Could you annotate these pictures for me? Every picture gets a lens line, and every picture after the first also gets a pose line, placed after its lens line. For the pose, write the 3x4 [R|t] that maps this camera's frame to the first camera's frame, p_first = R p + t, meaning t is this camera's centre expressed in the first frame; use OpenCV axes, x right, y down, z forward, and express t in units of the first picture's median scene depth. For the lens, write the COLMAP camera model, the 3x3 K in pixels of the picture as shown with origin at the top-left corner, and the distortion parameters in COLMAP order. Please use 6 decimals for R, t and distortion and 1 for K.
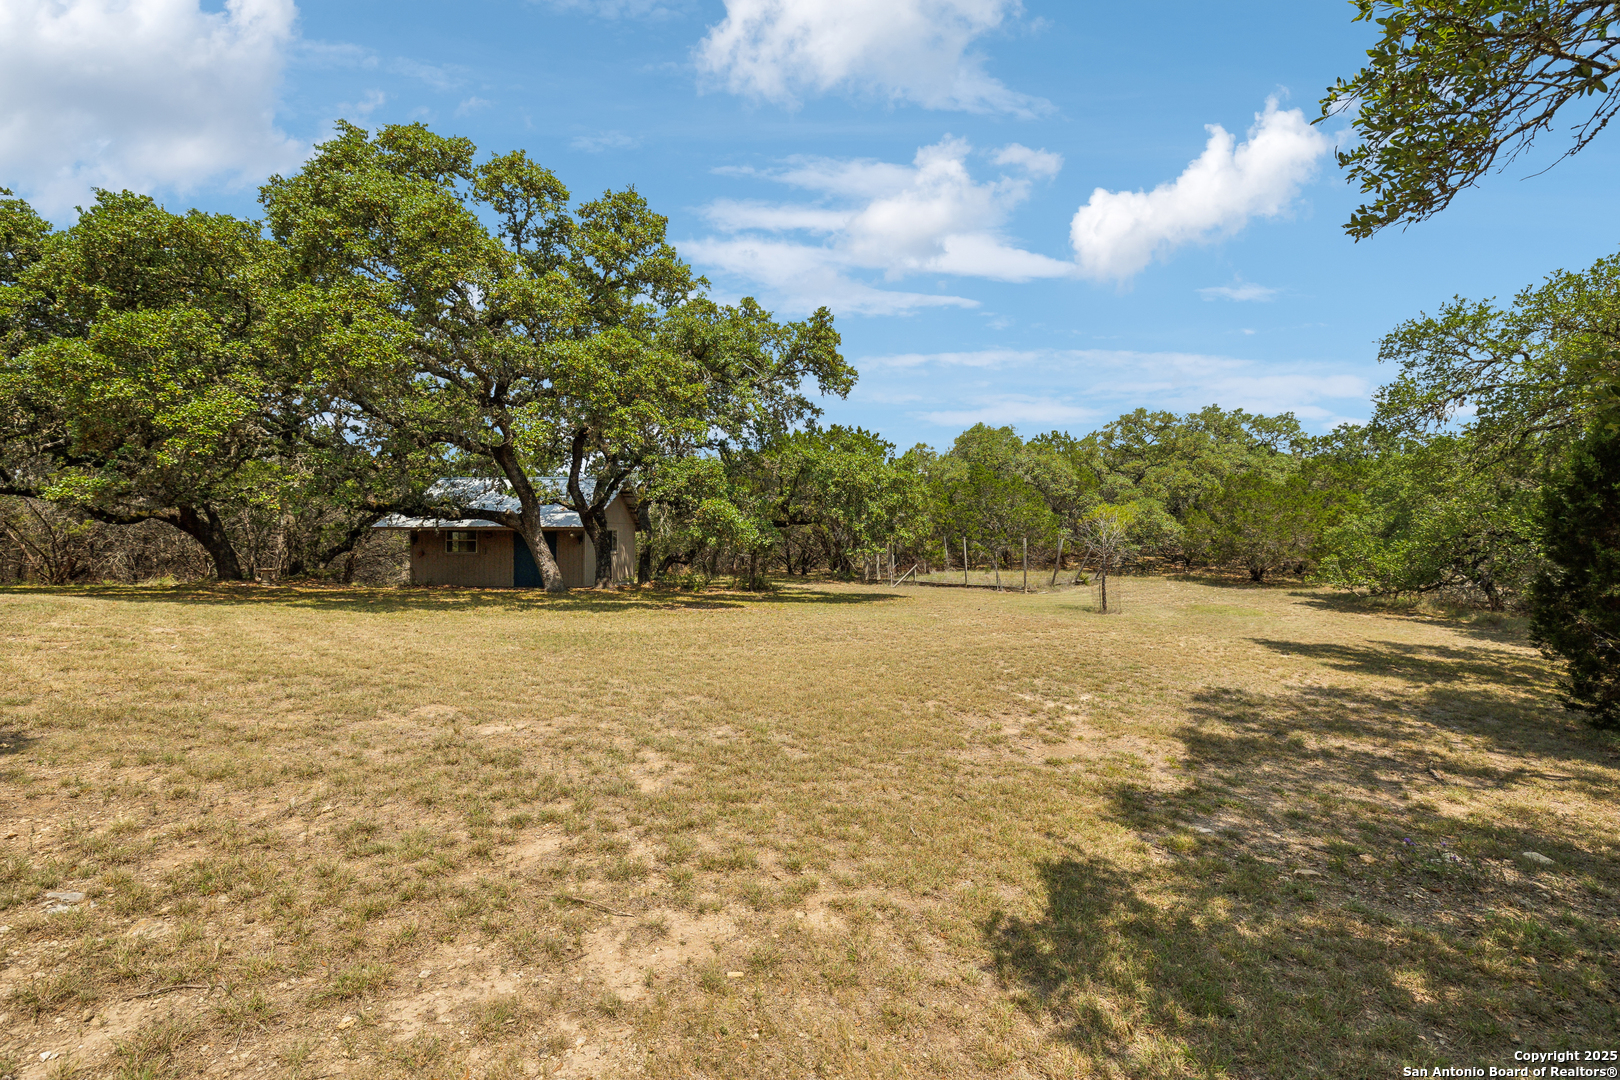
lens RADIAL K [[703.2, 0, 805.3], [0, 703.2, 539.5], [0, 0, 1]] dist [0.000756, -0.000009]
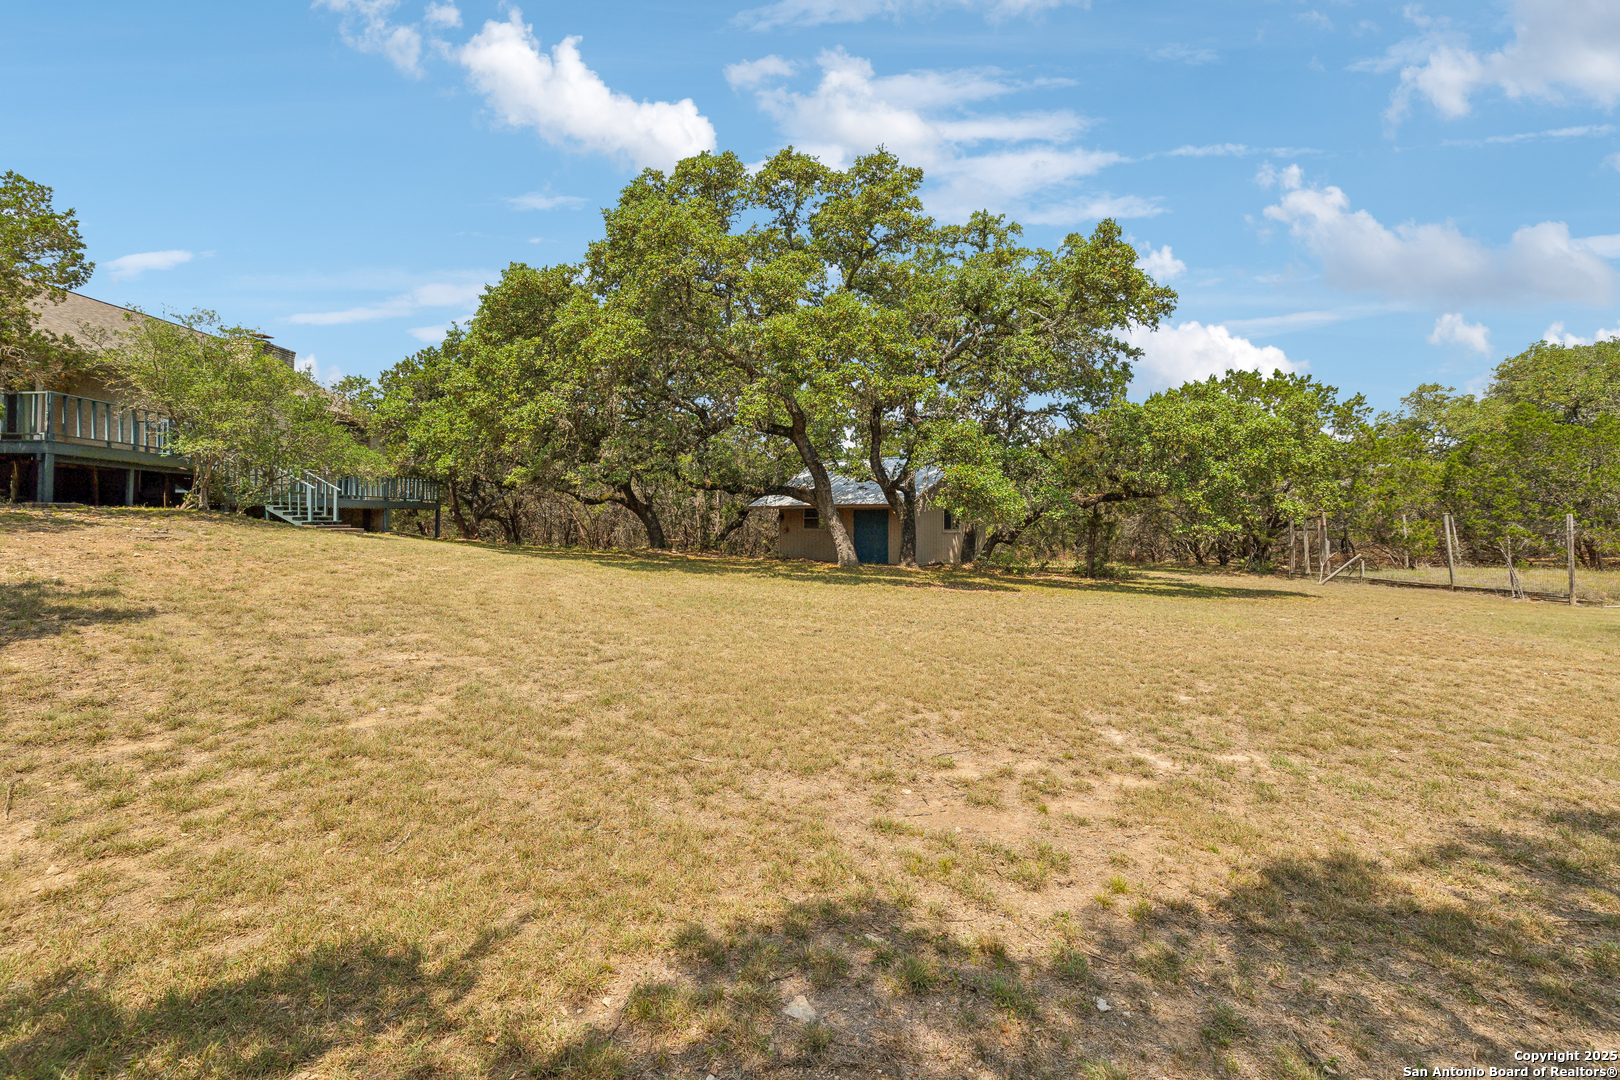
lens RADIAL K [[703.2, 0, 809.9], [0, 703.2, 514.1], [0, 0, 1]] dist [-0.002116, -0.000216]
pose [[0.788610, -0.007586, -0.614847, 0.196700], [-0.006054, 0.999780, -0.020101, 0.017277], [0.614864, 0.019575, 0.788390, 0.139366]]
